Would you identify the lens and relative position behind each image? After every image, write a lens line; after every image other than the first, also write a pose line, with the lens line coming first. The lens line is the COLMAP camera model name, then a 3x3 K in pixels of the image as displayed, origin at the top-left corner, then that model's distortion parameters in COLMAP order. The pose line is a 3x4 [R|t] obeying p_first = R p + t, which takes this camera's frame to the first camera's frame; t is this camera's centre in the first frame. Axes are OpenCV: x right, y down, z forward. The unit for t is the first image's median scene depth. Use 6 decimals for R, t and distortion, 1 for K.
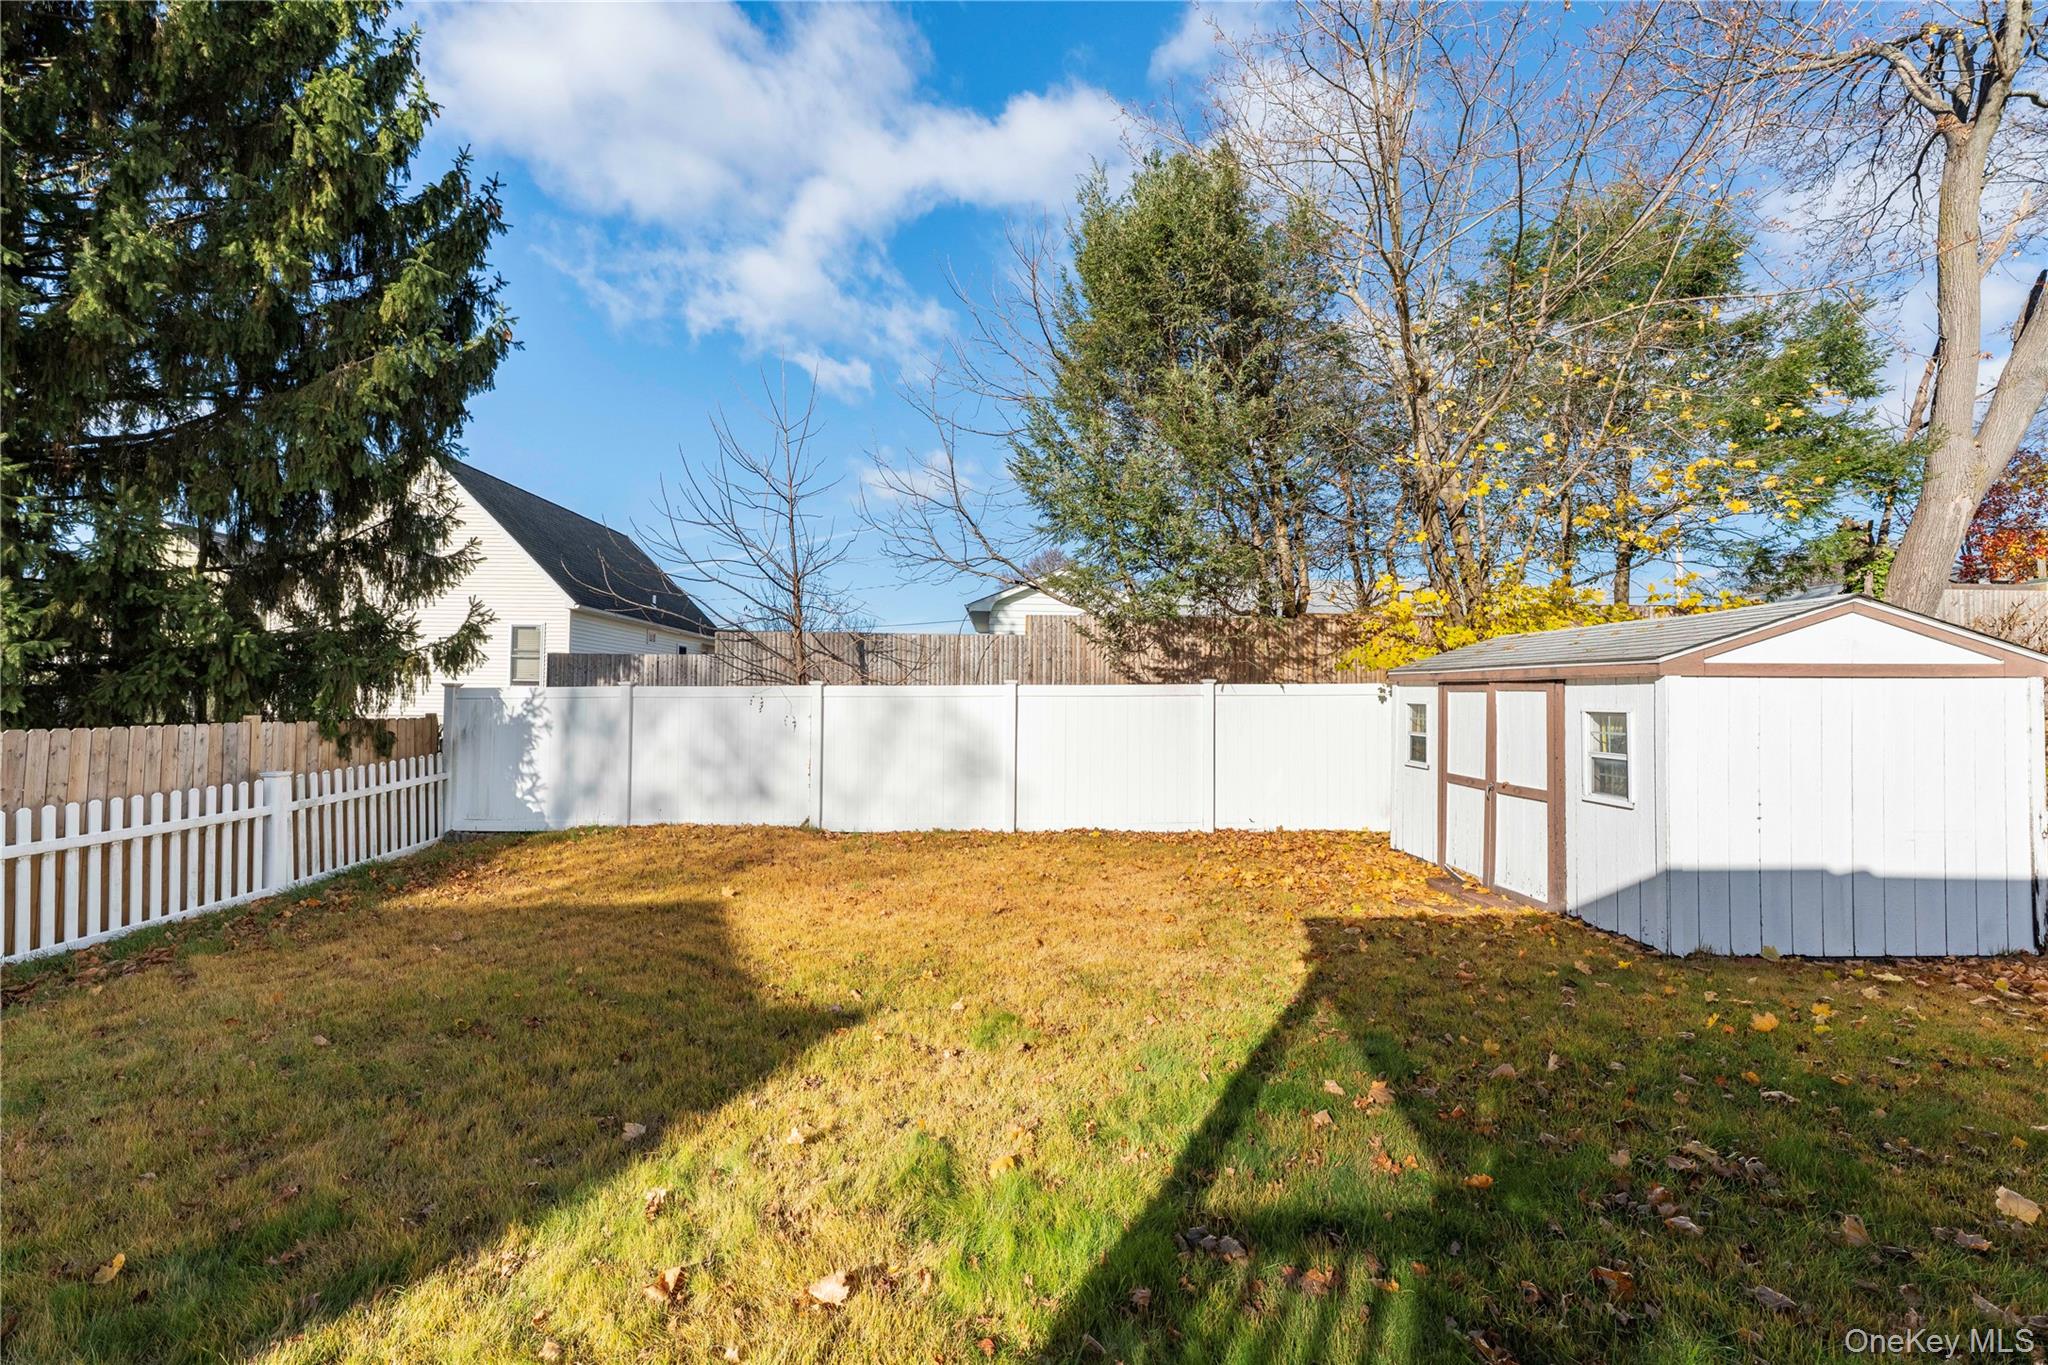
lens RADIAL K [[805.1, 0, 1010.3], [0, 805.1, 684.7], [0, 0, 1]] dist [-0.000188, 0.000519]
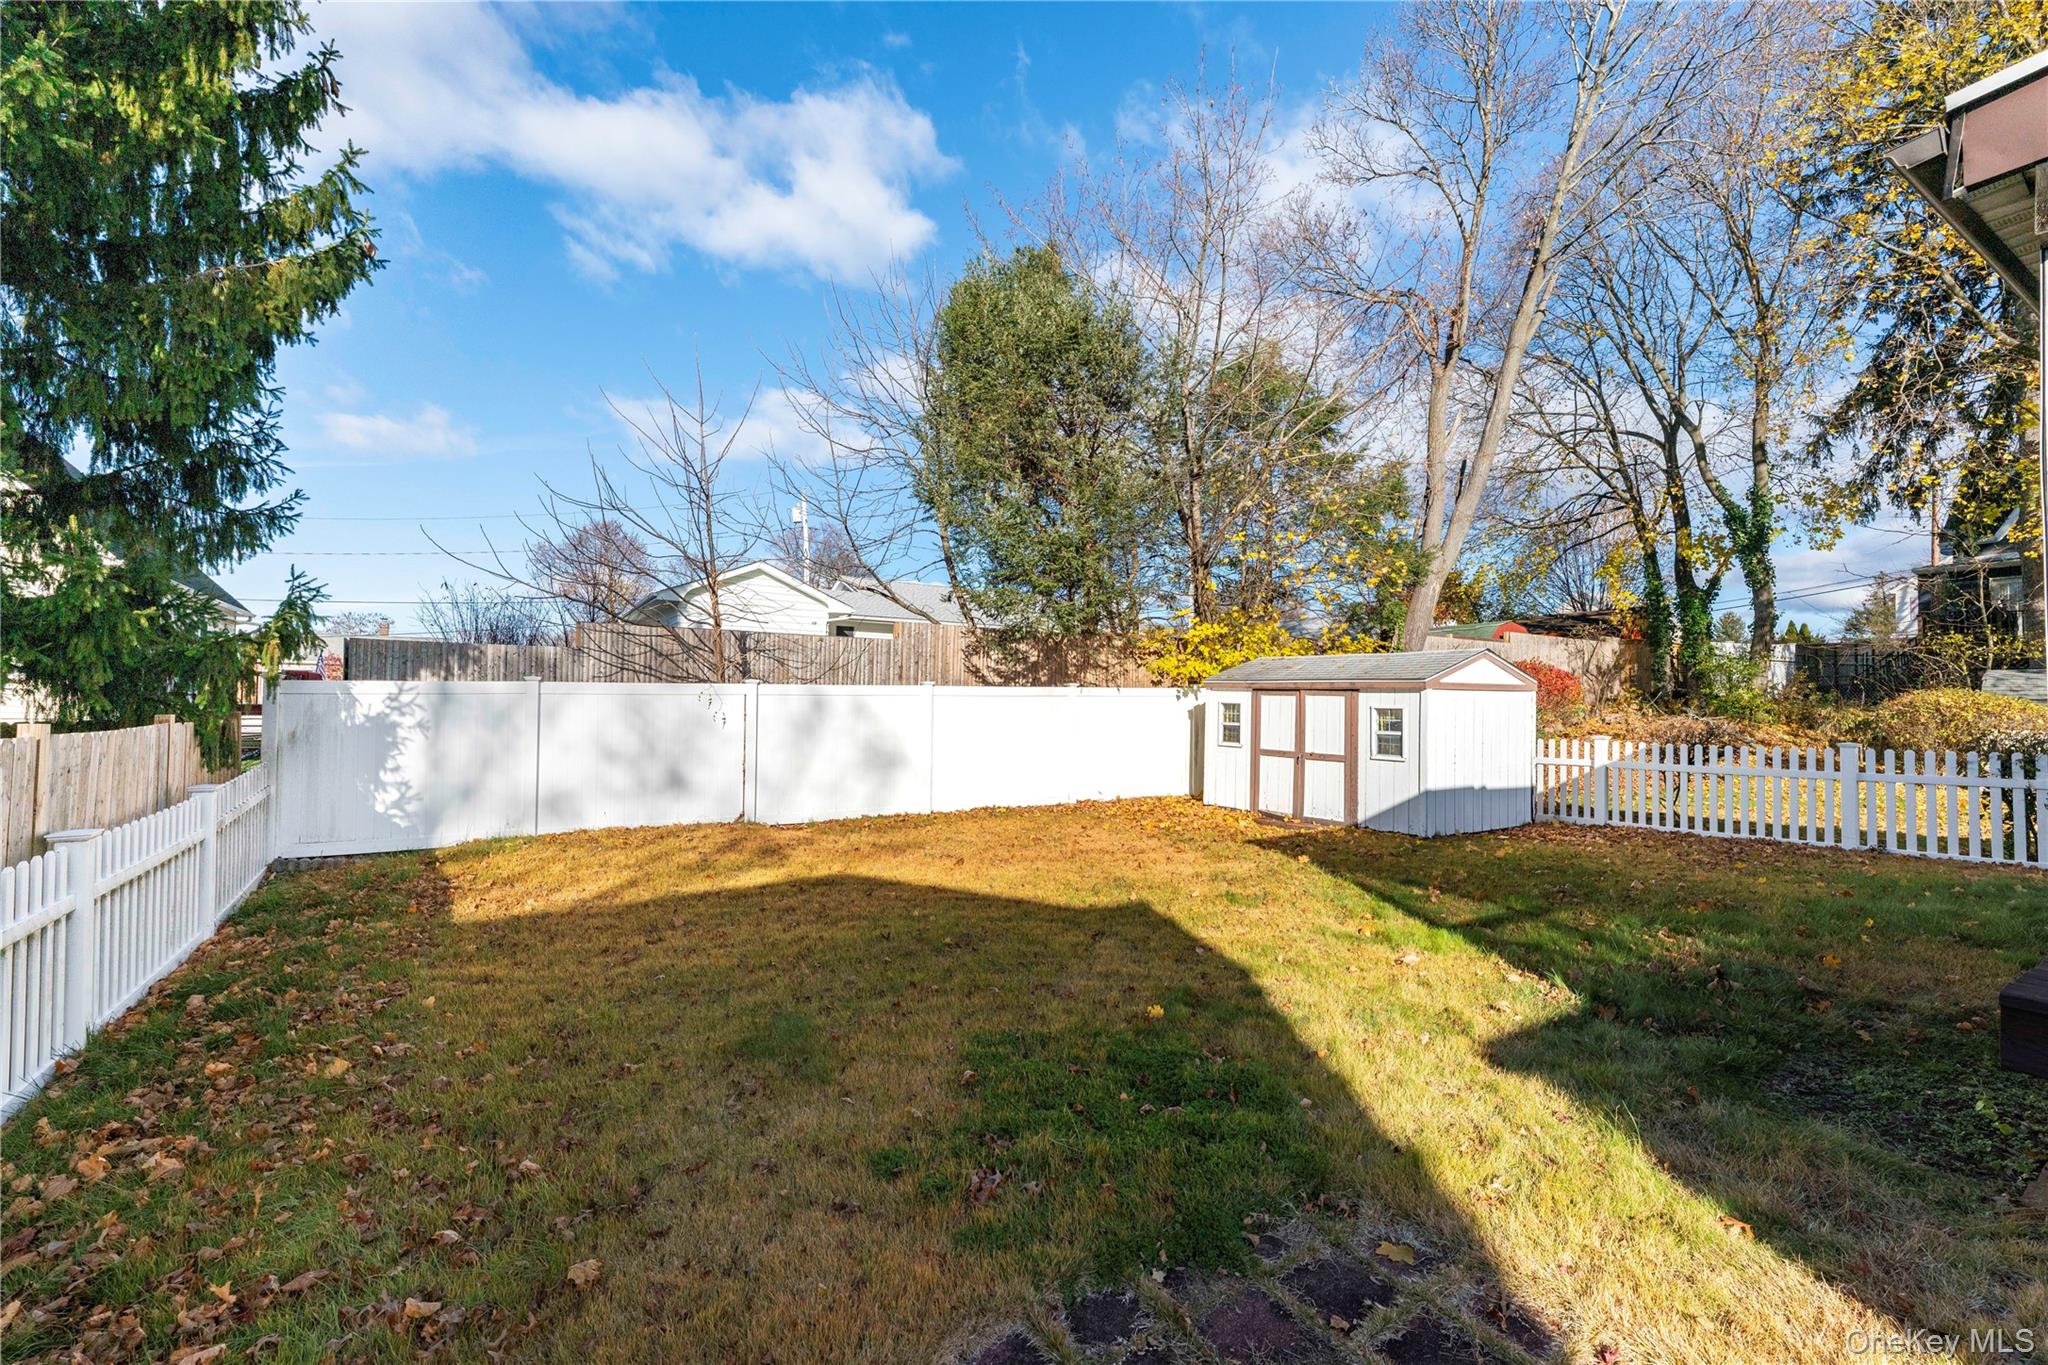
lens RADIAL K [[862.3, 0, 1020.0], [0, 862.3, 697.7], [0, 0, 1]] dist [-0.002456, -0.000551]
pose [[0.854006, 0.004935, 0.520240, -0.522276], [-0.016381, 0.999714, 0.017407, -0.005218], [-0.520006, -0.023388, 0.853843, -0.113238]]
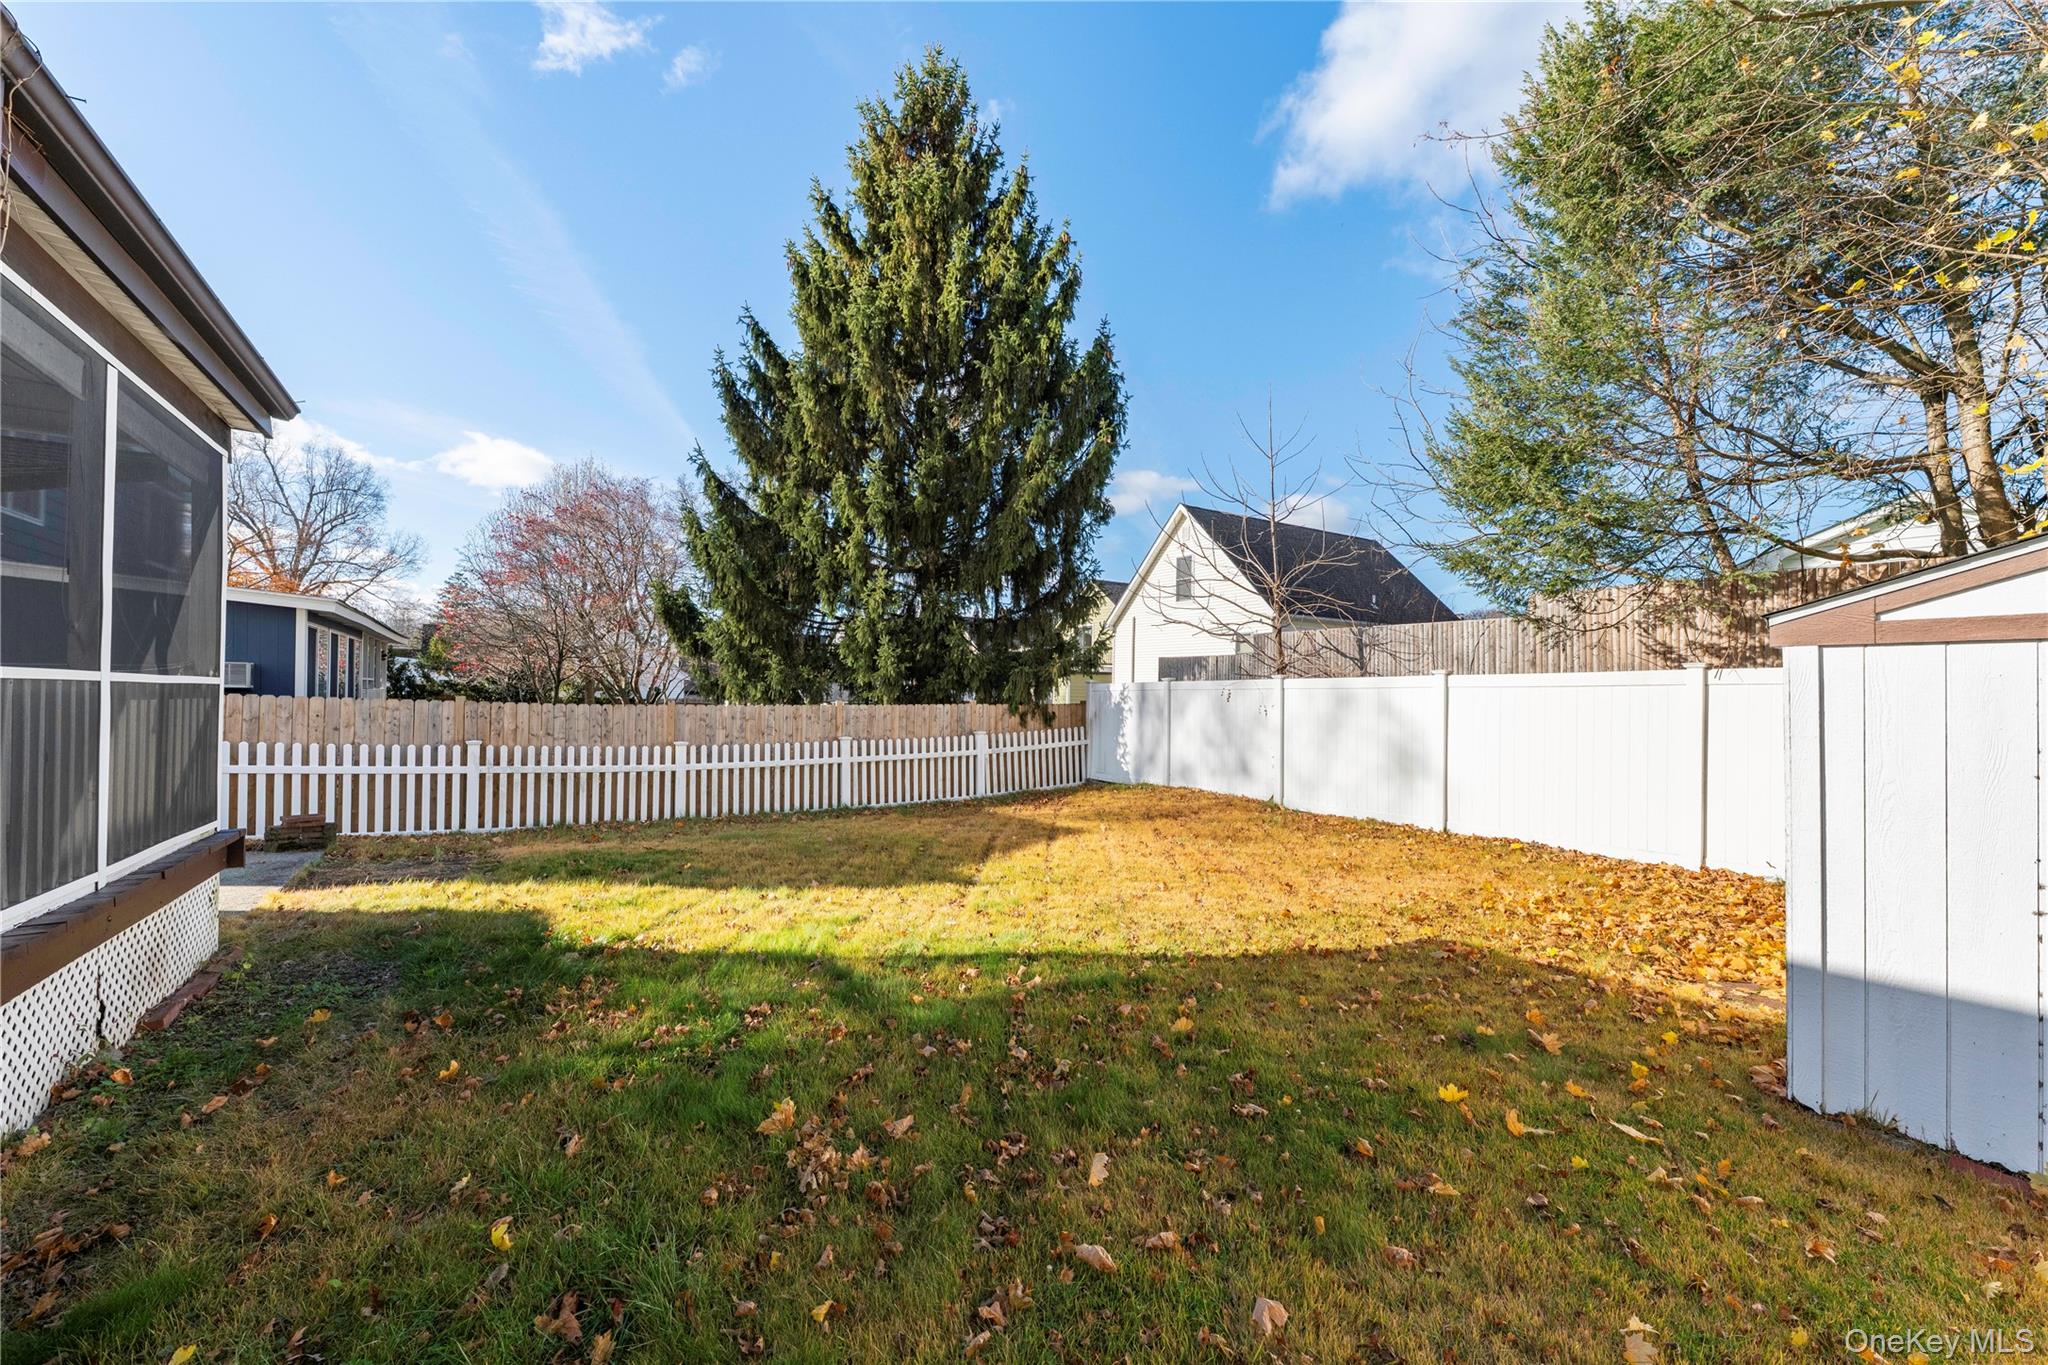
lens RADIAL K [[805.1, 0, 1040.5], [0, 805.1, 686.9], [0, 0, 1]] dist [-0.000188, 0.000519]
pose [[0.552011, -0.006101, -0.833814, 0.529921], [0.015813, 0.999870, 0.003153, 0.003534], [0.833687, -0.014925, 0.552036, 0.093501]]
